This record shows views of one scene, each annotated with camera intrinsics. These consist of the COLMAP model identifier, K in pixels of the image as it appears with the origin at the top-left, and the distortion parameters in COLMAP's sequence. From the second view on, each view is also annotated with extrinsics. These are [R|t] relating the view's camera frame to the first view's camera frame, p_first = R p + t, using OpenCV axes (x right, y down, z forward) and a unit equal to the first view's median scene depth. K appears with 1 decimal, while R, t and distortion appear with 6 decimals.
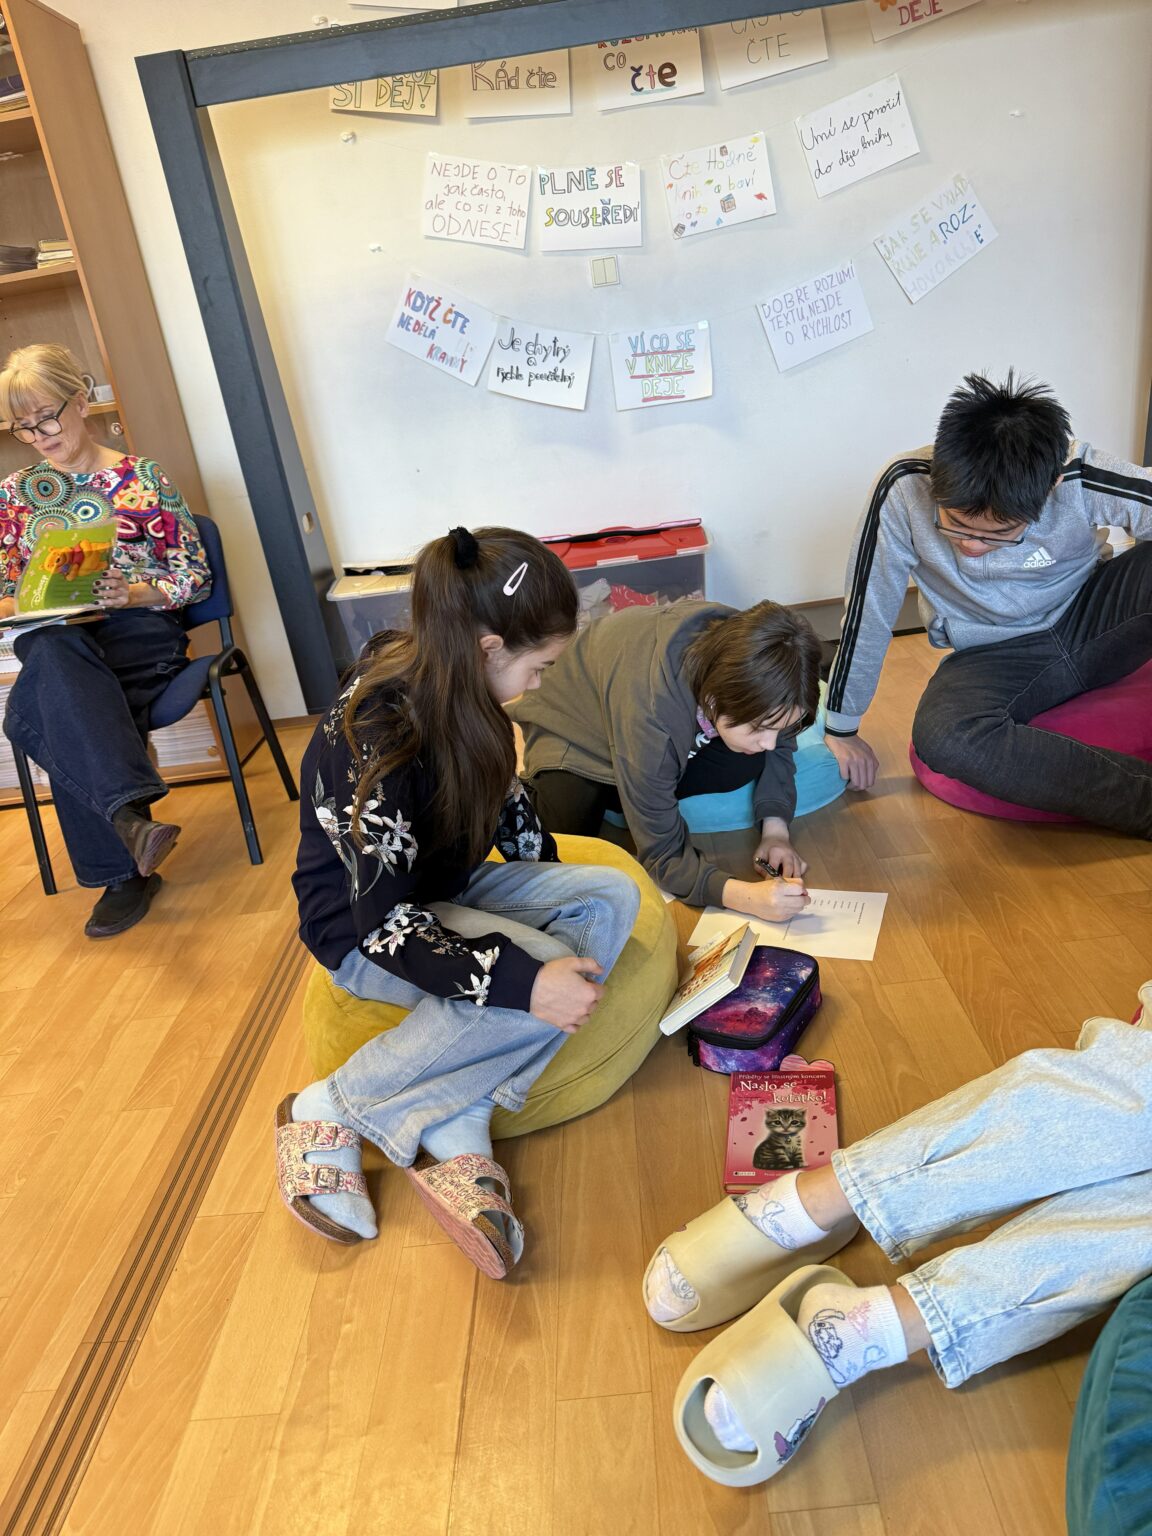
lens RADIAL K [[1105.3, 0, 578.0], [0, 1105.3, 766.6], [0, 0, 1]] dist [0.004422, -0.003337]
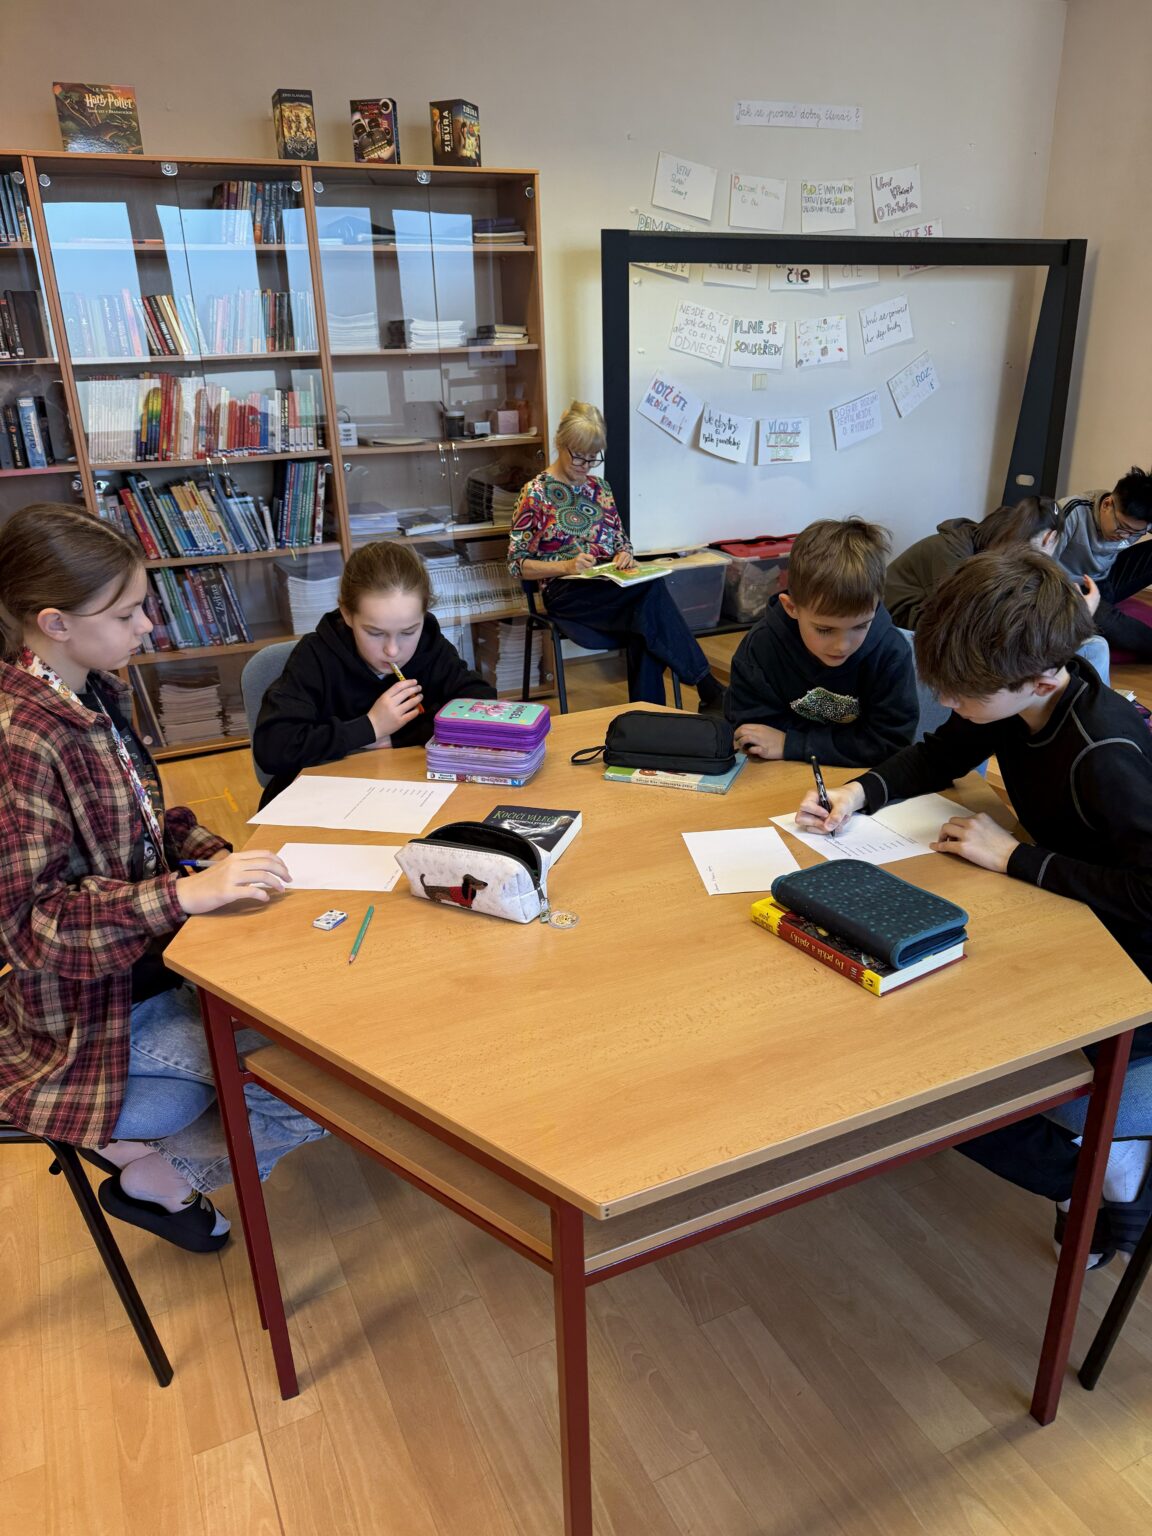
lens RADIAL K [[1105.3, 0, 574.9], [0, 1105.3, 771.4], [0, 0, 1]] dist [0.004422, -0.003337]
pose [[0.877498, -0.062962, 0.475429, -1.054951], [0.080445, 0.996623, -0.016492, 0.137393], [-0.472784, 0.052717, 0.879600, -0.291703]]
